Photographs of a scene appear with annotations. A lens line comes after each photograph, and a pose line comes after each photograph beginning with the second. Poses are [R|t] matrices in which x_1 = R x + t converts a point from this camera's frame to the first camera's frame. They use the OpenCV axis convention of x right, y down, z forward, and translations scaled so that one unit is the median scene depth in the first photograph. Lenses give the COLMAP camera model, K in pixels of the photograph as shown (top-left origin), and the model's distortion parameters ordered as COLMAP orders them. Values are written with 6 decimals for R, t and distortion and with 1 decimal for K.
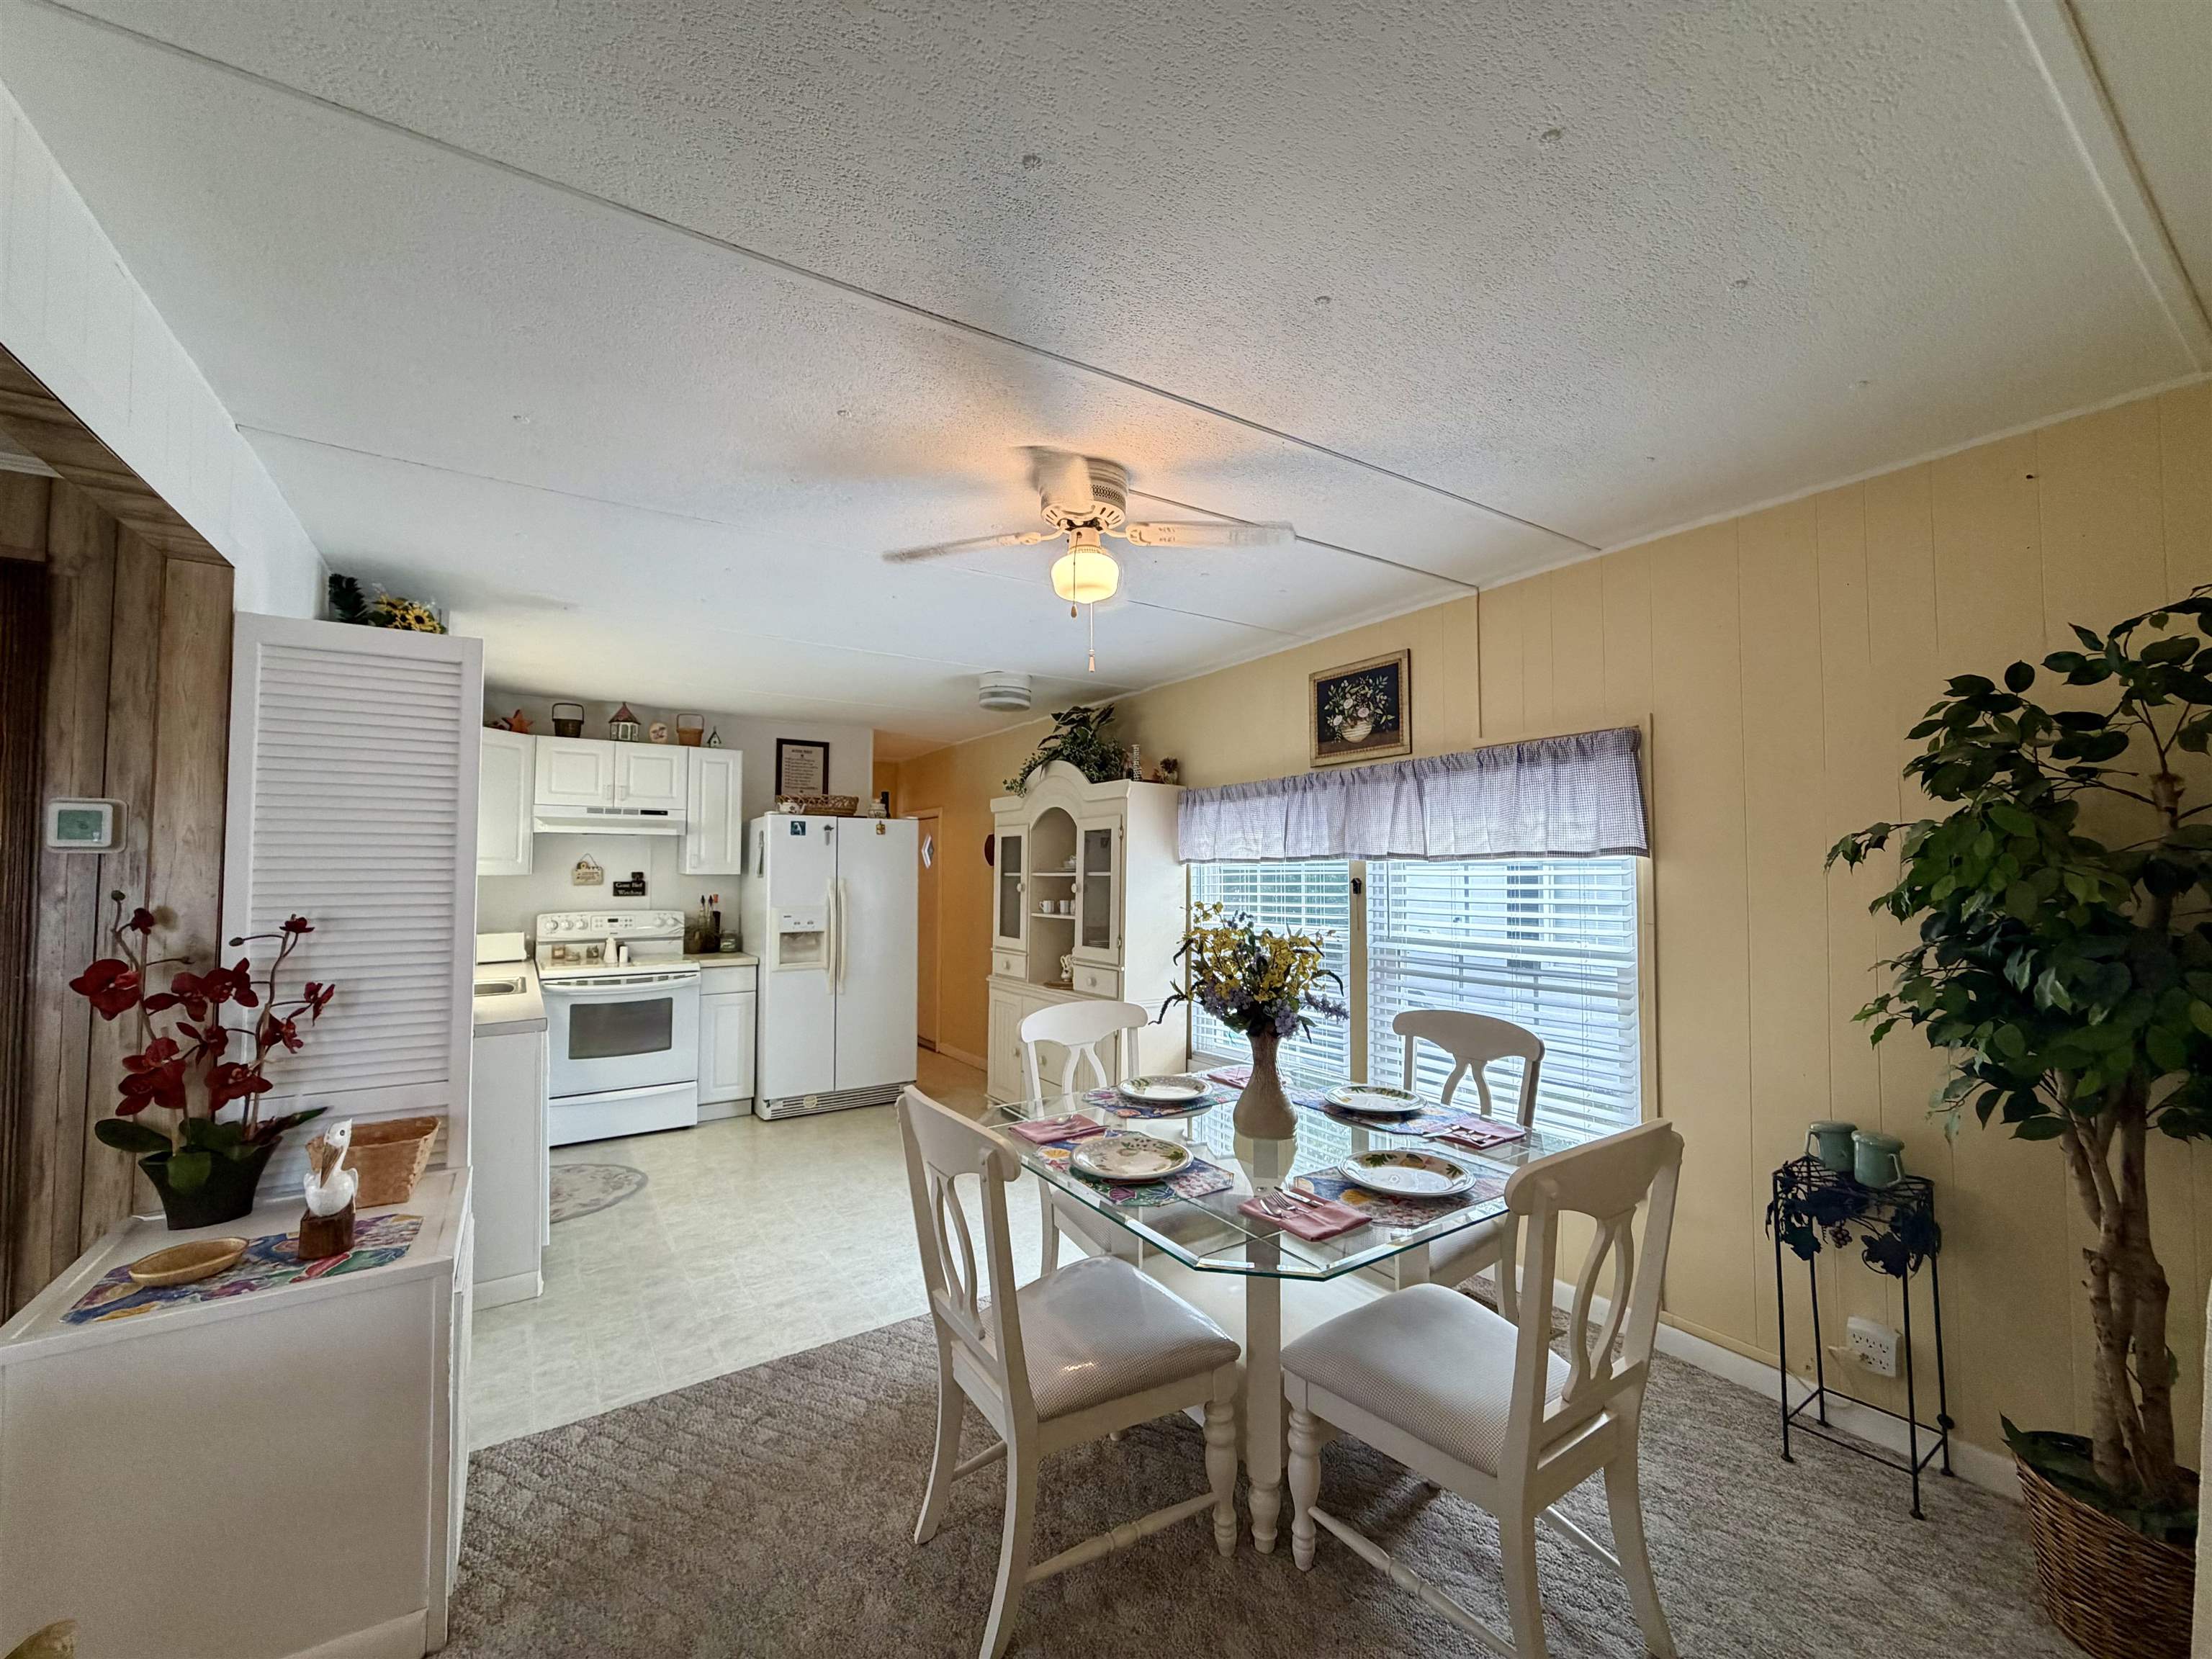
lens RADIAL K [[878.4, 0, 1101.6], [0, 878.4, 833.4], [0, 0, 1]] dist [0.001106, -0.000428]
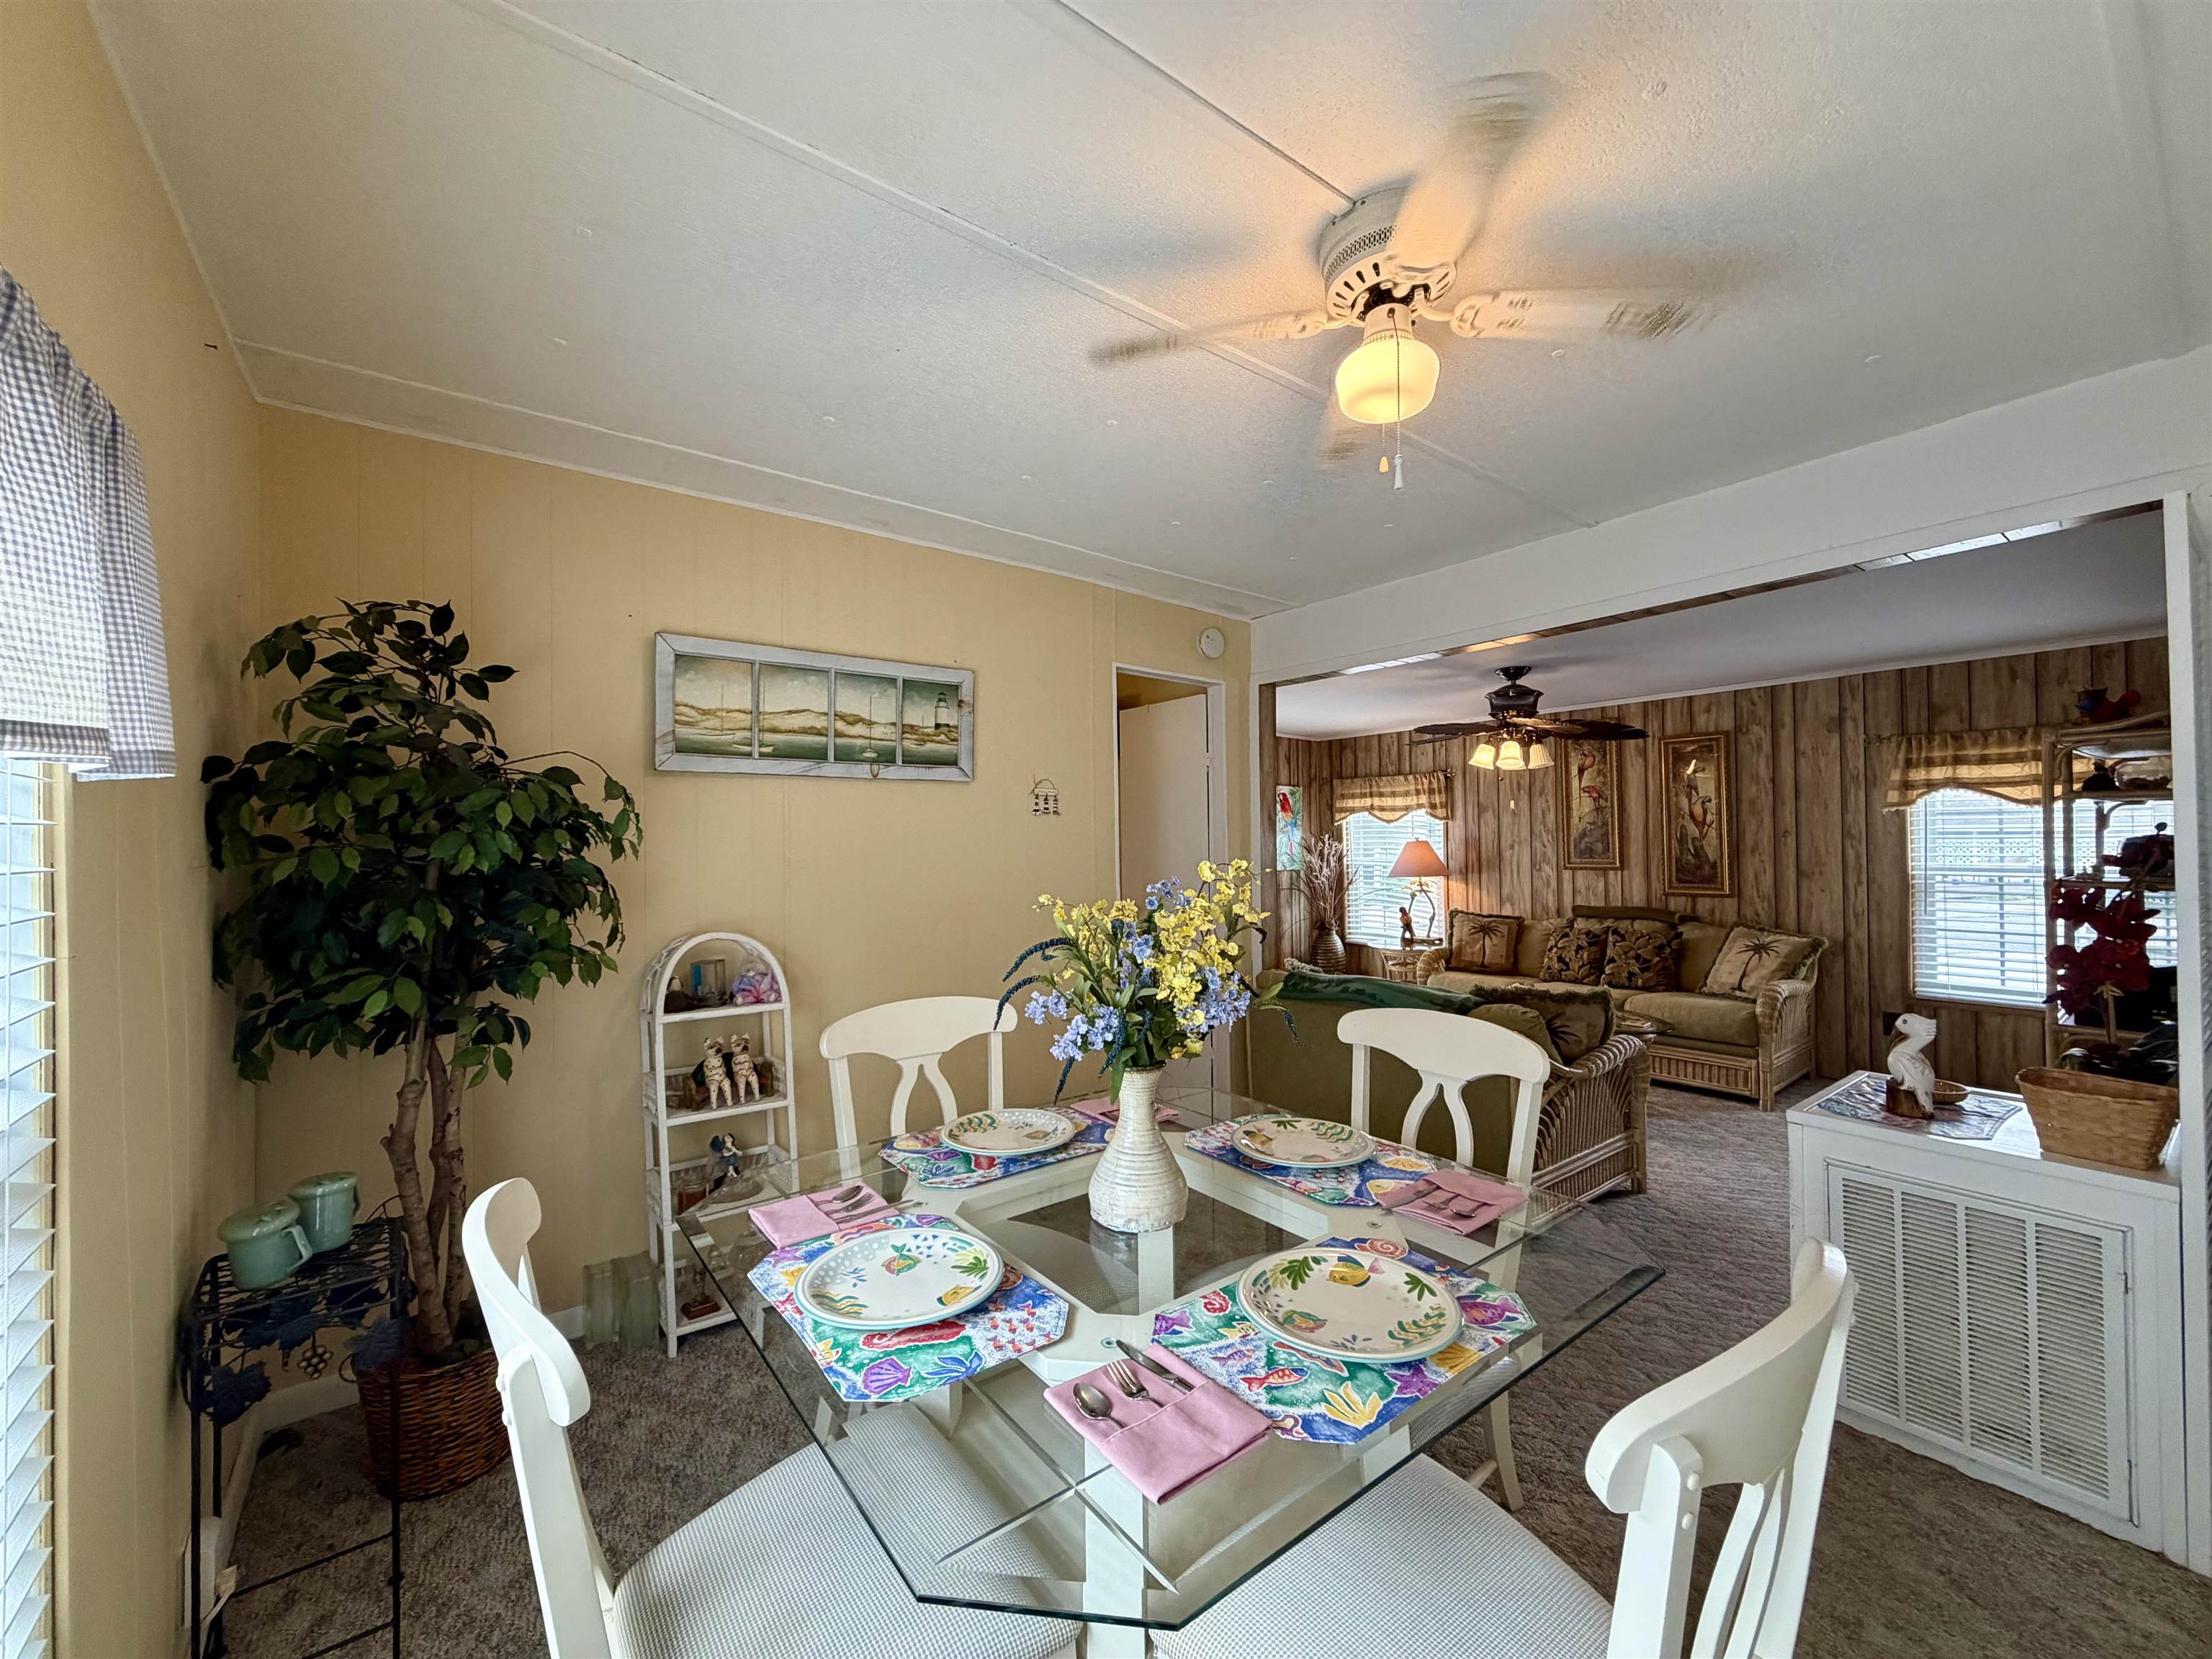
lens RADIAL K [[878.4, 0, 1101.6], [0, 878.4, 833.4], [0, 0, 1]] dist [0.001106, -0.000428]
pose [[-0.998053, 0.012123, -0.061182, 0.116065], [0.014670, 0.999037, -0.041361, 0.039886], [0.060621, -0.042178, -0.997269, 0.769730]]
